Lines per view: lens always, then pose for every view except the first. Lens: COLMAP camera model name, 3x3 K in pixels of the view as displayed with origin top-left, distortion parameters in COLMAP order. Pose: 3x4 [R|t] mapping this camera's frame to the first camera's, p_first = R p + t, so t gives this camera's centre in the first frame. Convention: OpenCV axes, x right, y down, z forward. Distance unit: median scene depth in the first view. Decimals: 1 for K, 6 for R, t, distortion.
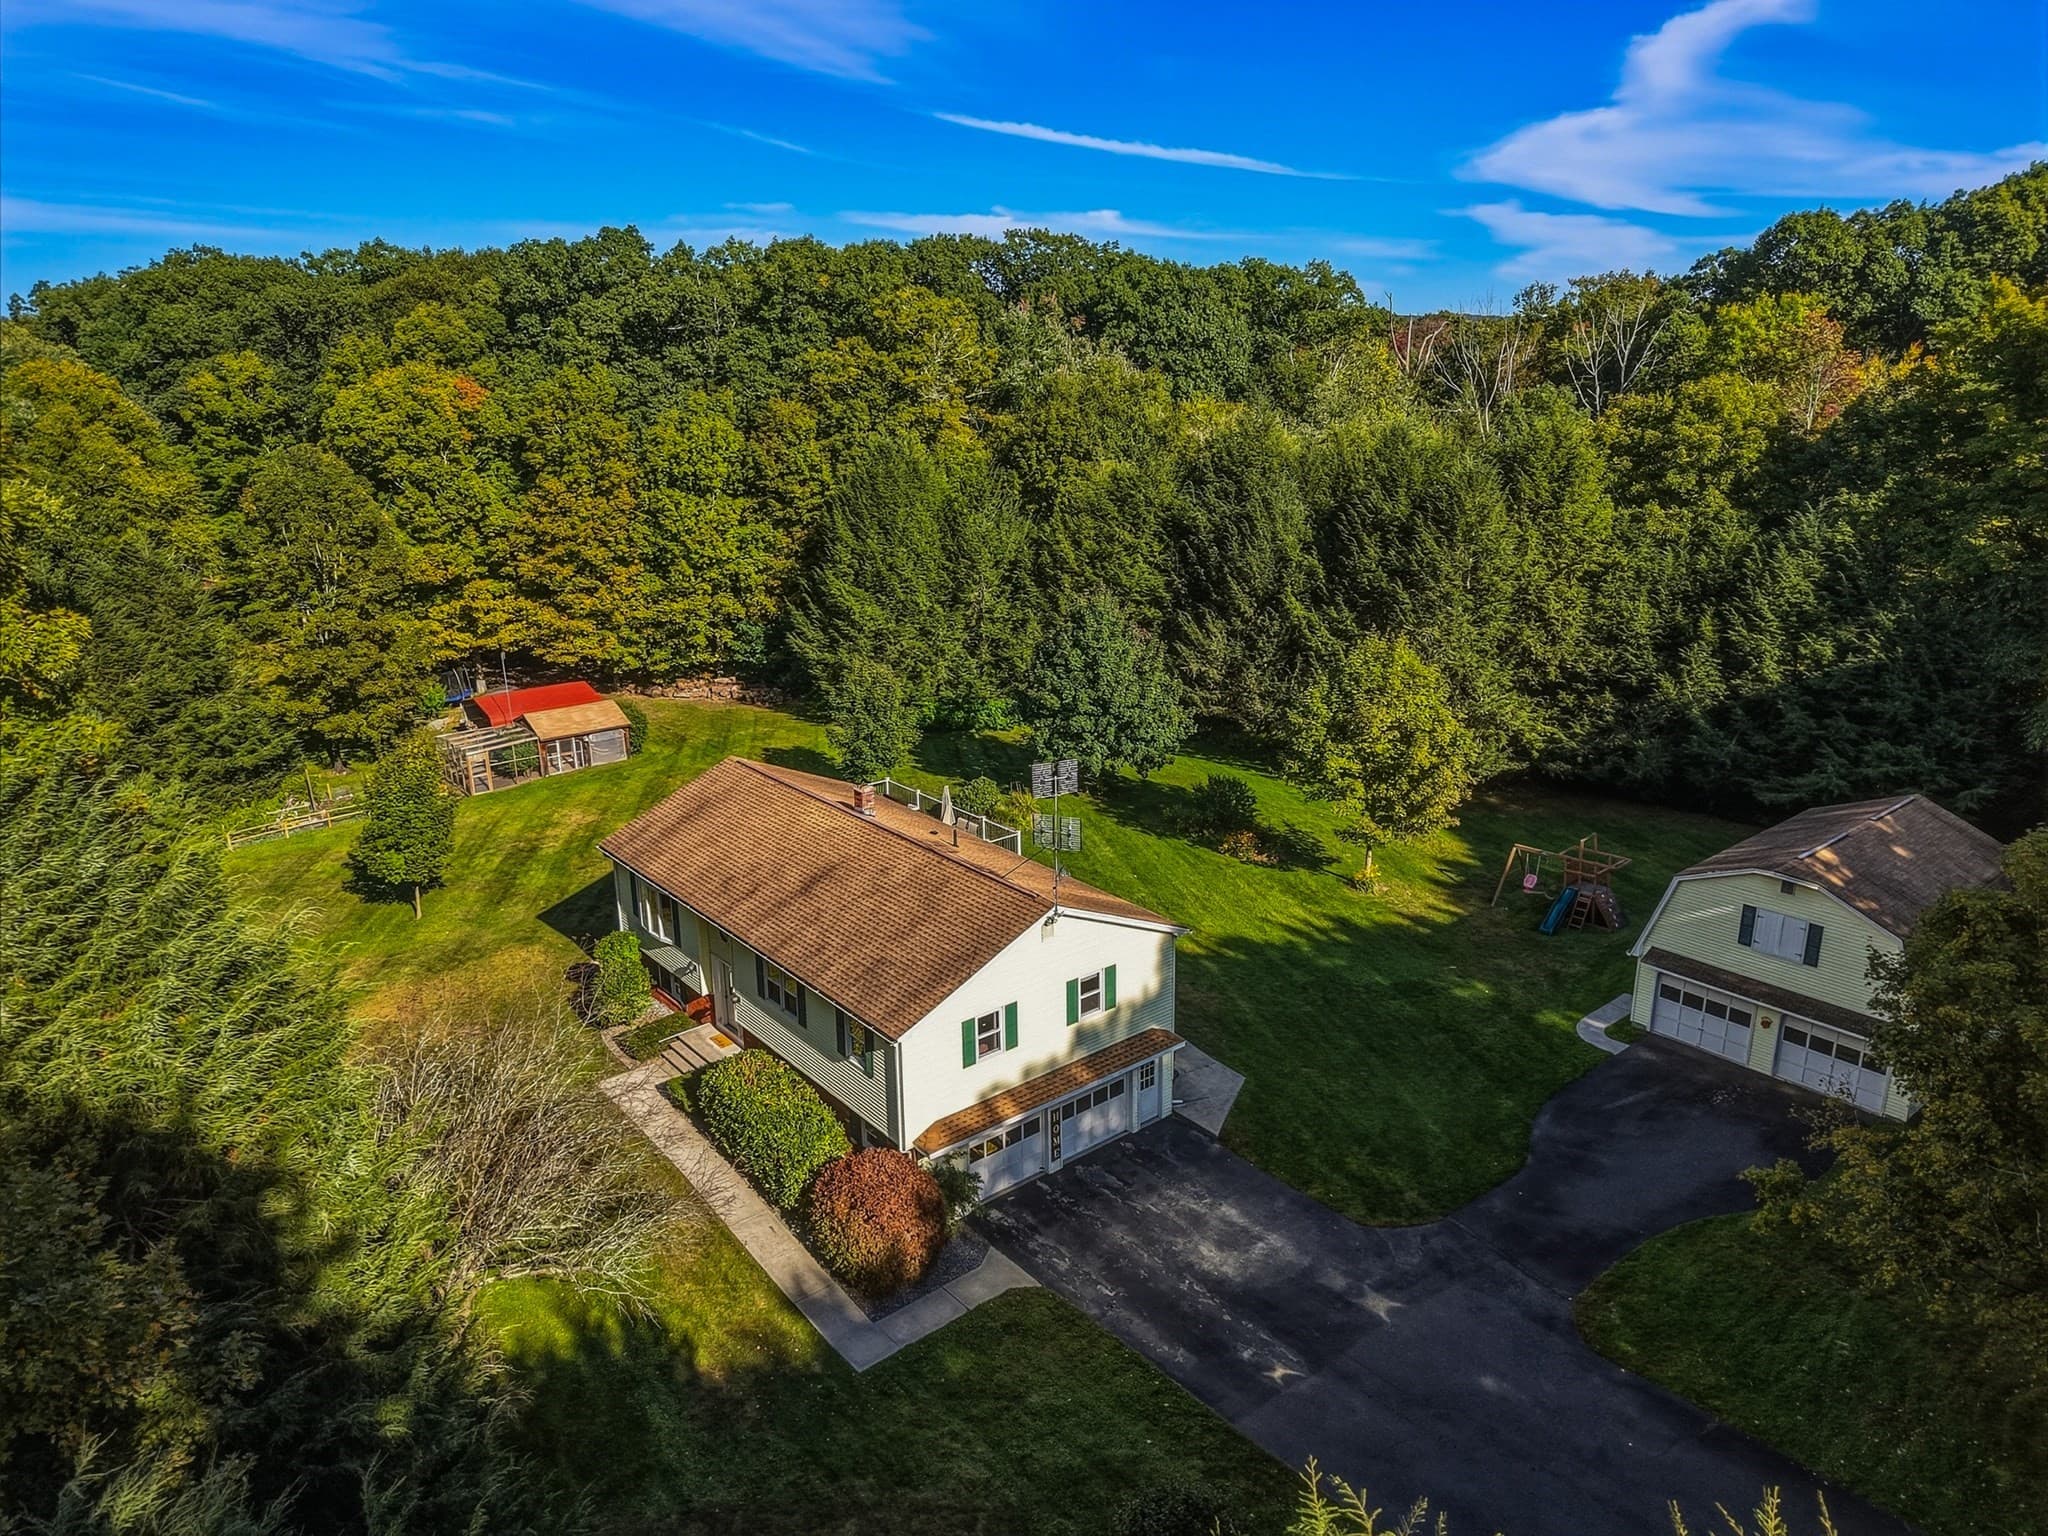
lens RADIAL K [[1330.6, 0, 1057.3], [0, 1330.6, 792.9], [0, 0, 1]] dist [-0.011205, -0.006259]
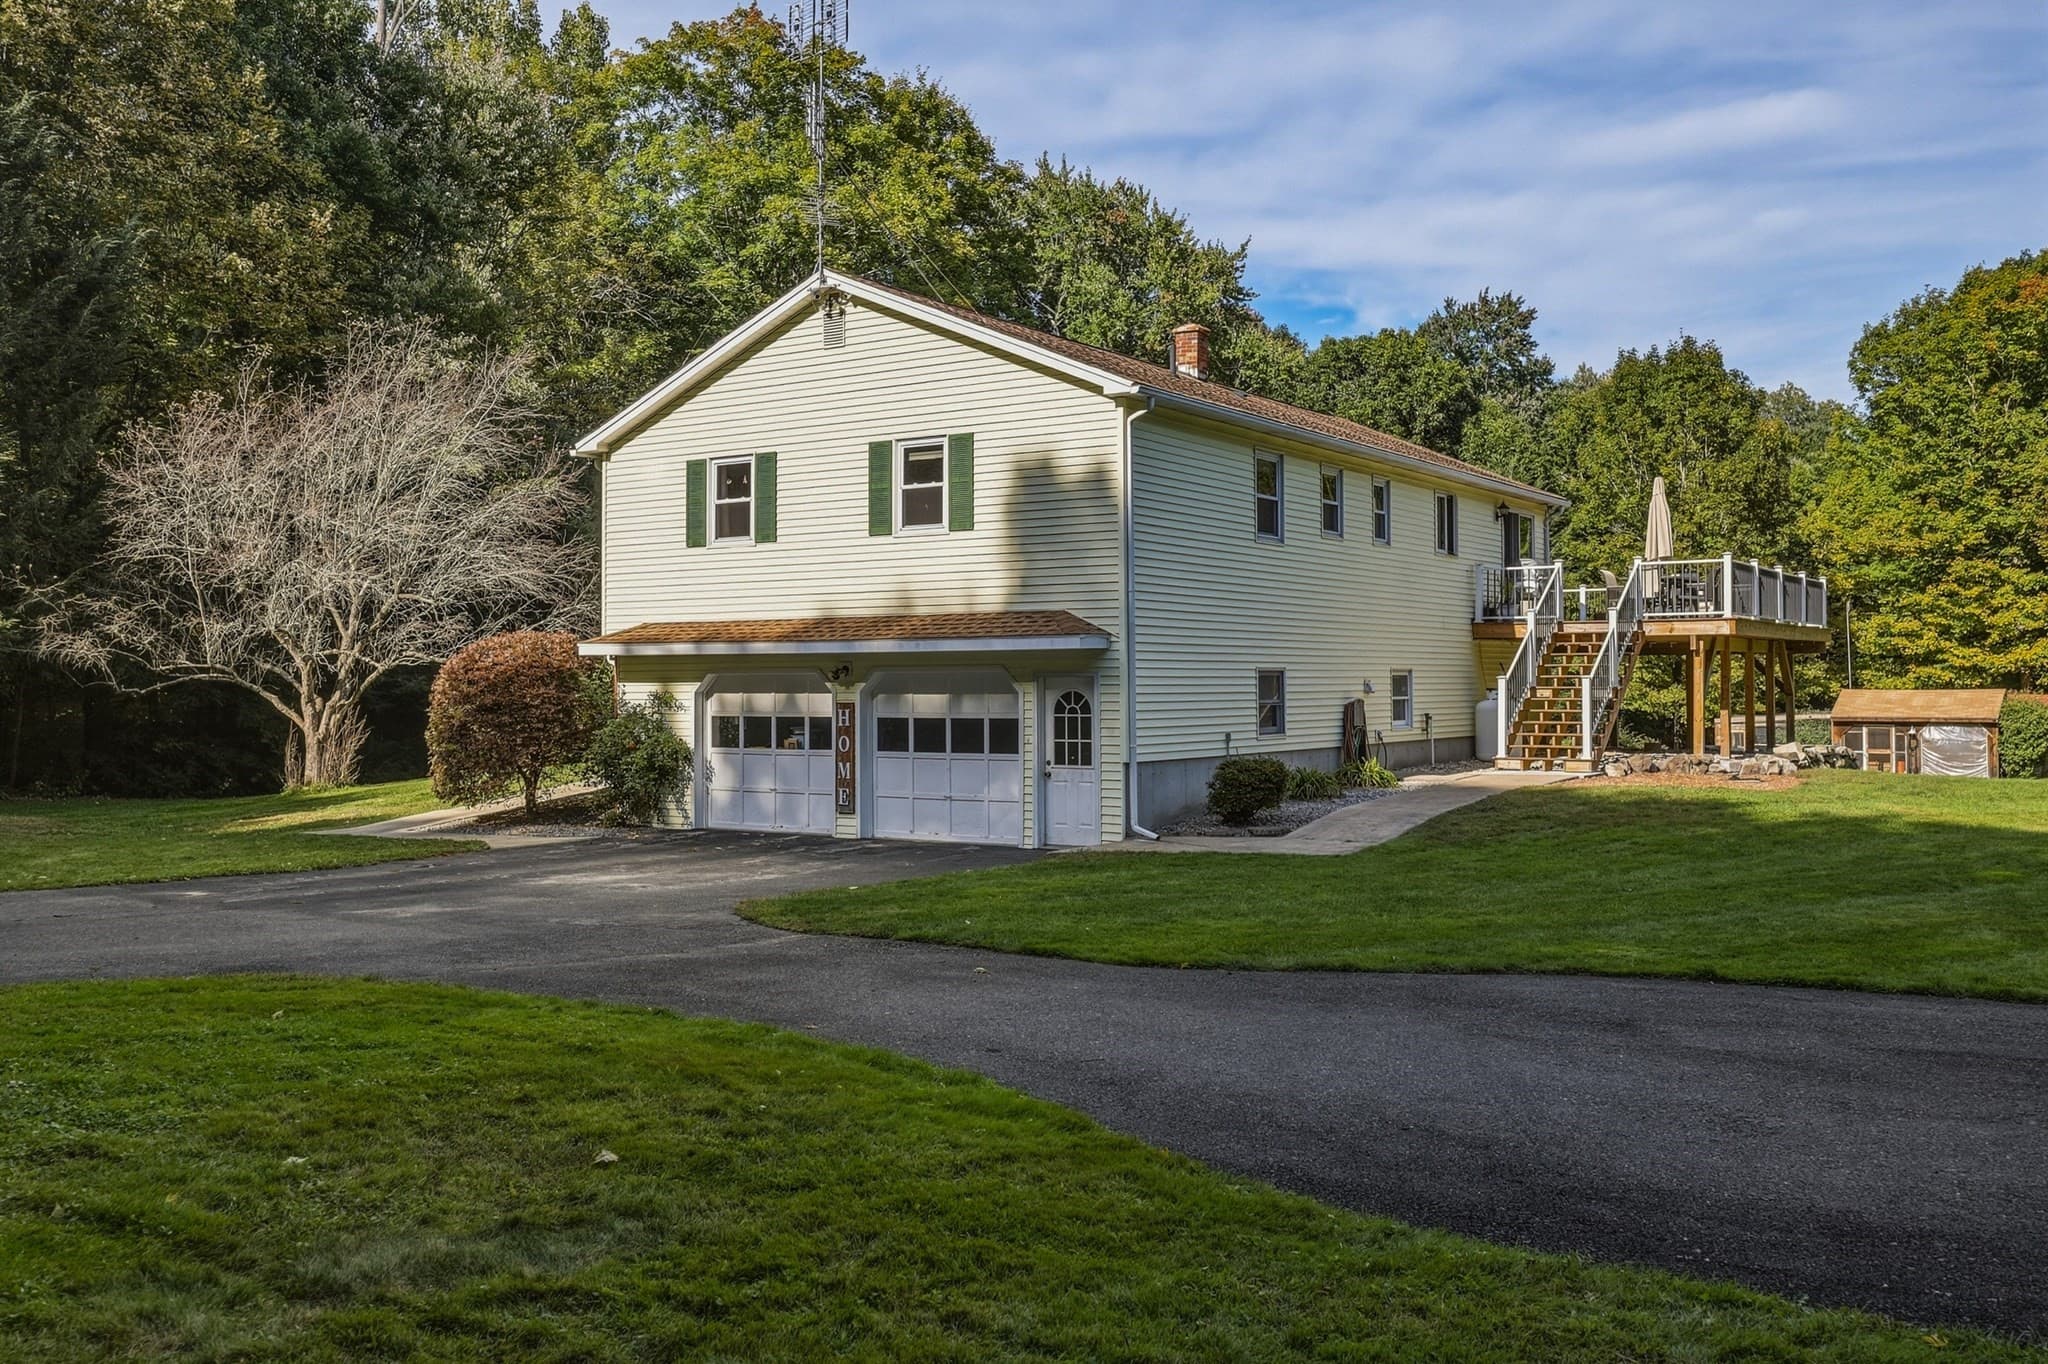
lens RADIAL K [[1744.1, 0, 1012.2], [0, 1744.1, 661.2], [0, 0, 1]] dist [0.006992, -0.009693]
pose [[0.271112, -0.008094, -0.962514, 0.267212], [-0.290816, 0.952544, -0.089925, 0.106169], [0.917565, 0.304294, 0.255892, 0.357065]]
